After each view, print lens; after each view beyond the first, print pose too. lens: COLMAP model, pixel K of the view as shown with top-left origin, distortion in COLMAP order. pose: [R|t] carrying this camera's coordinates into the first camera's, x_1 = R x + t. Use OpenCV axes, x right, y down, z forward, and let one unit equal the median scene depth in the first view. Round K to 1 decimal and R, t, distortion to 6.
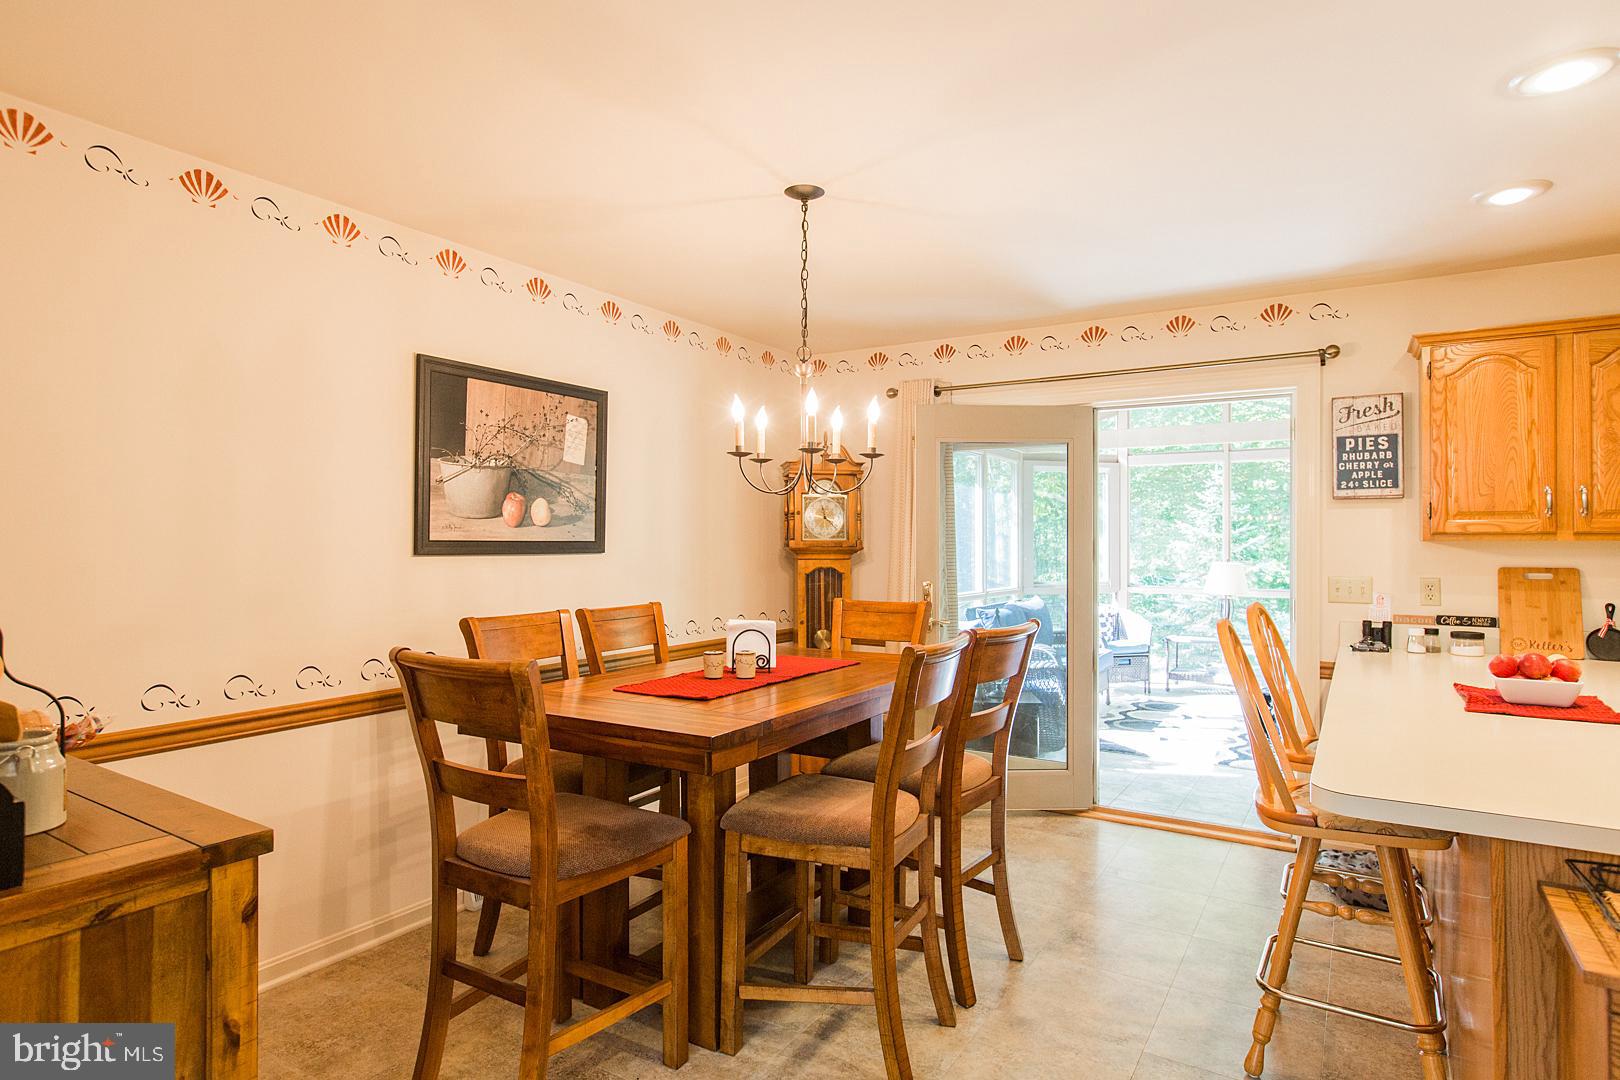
lens RADIAL K [[888.5, 0, 809.7], [0, 888.5, 534.2], [0, 0, 1]] dist [0.006970, -0.005626]
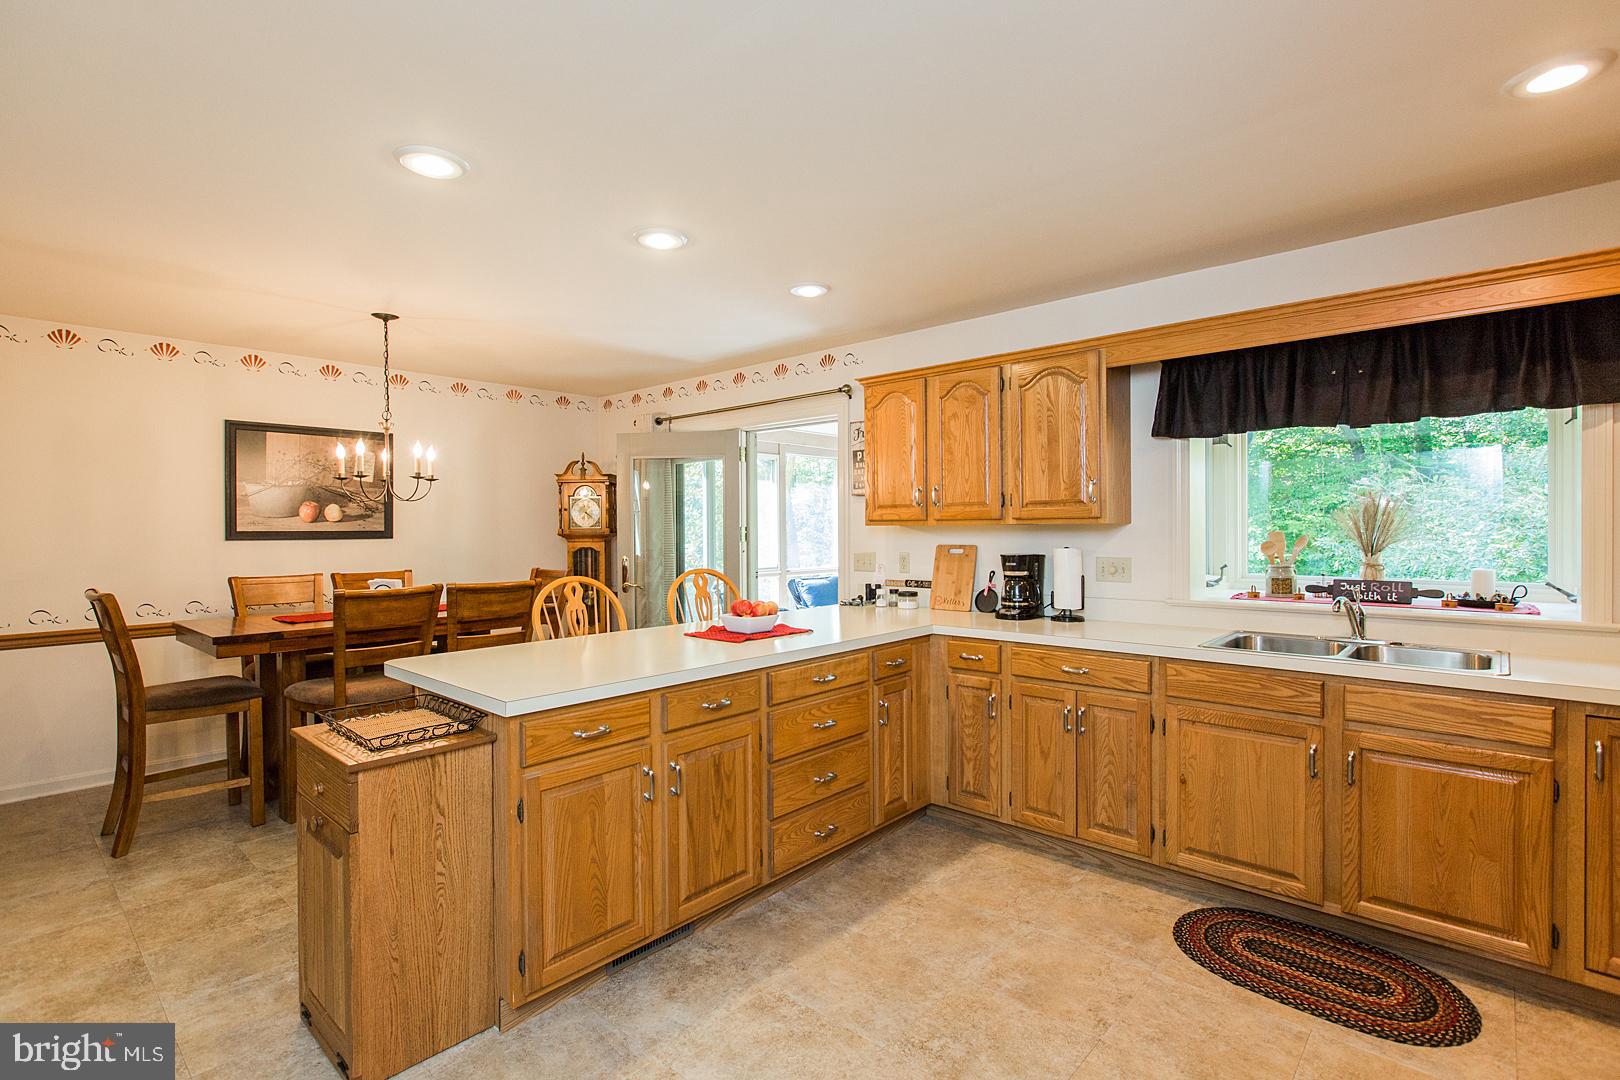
lens RADIAL K [[763.6, 0, 808.8], [0, 763.6, 534.0], [0, 0, 1]] dist [-0.001158, -0.000237]
pose [[0.983892, -0.007338, -0.178611, 0.801833], [0.010234, 0.999831, 0.015300, 0.000618], [0.178469, -0.016882, 0.983801, -0.195424]]
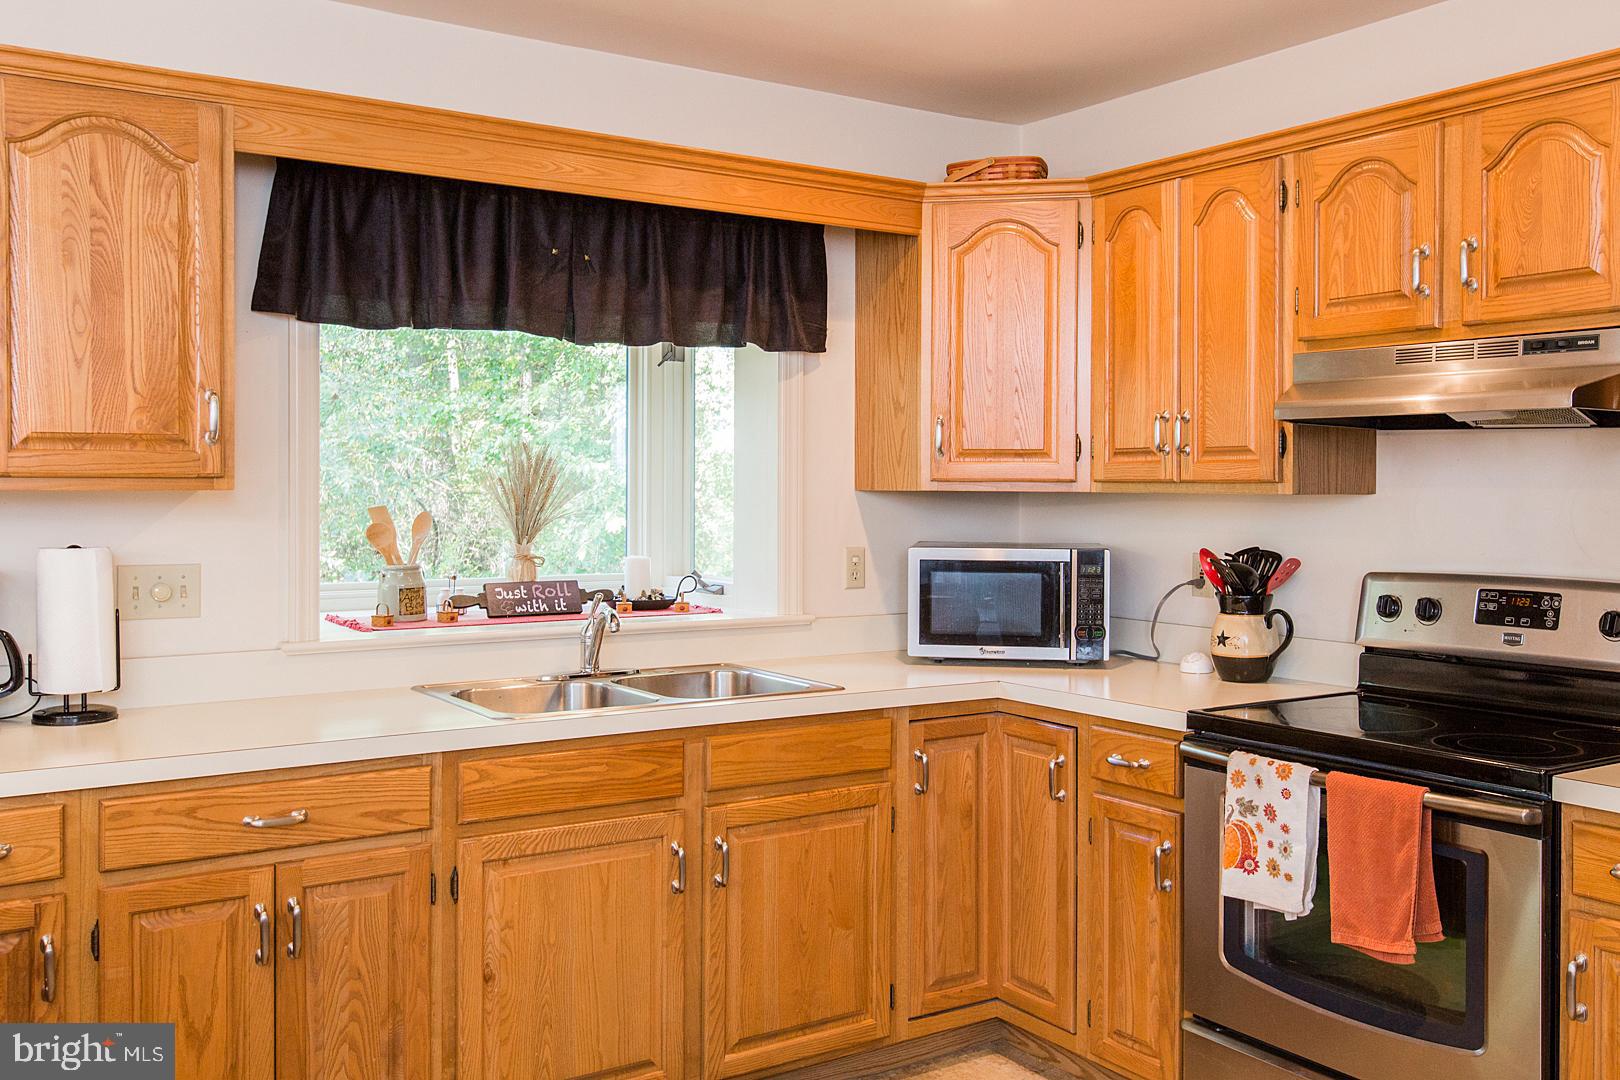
lens RADIAL K [[1444.4, 0, 818.4], [0, 1444.4, 495.7], [0, 0, 1]] dist [0.004334, -0.003568]
pose [[0.412035, -0.006921, 0.911142, 0.392399], [-0.008009, 0.999905, 0.011217, -0.002890], [-0.911133, -0.011920, 0.411941, 0.156188]]
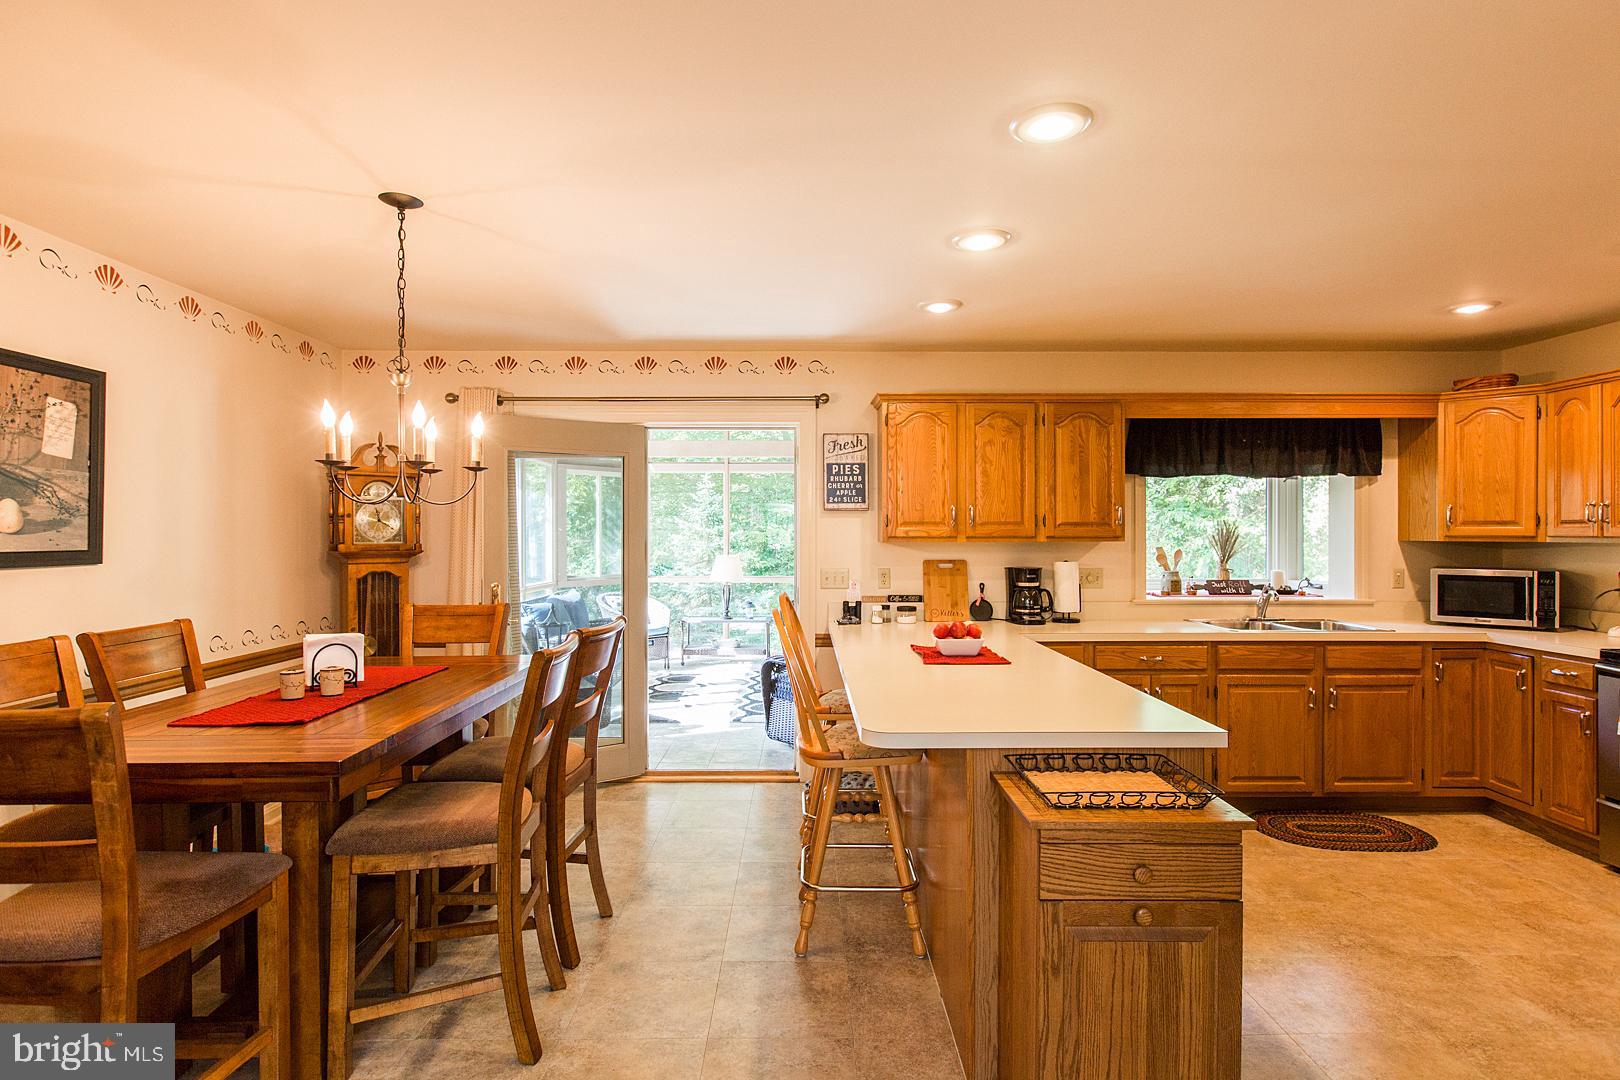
lens RADIAL K [[818.9, 0, 809.4], [0, 818.9, 533.7], [0, 0, 1]] dist [-0.000812, -0.001341]
pose [[0.844398, -0.003600, 0.535704, -0.089051], [-0.000851, 0.999967, 0.008062, -0.016049], [-0.535715, -0.007263, 0.844367, -0.015648]]
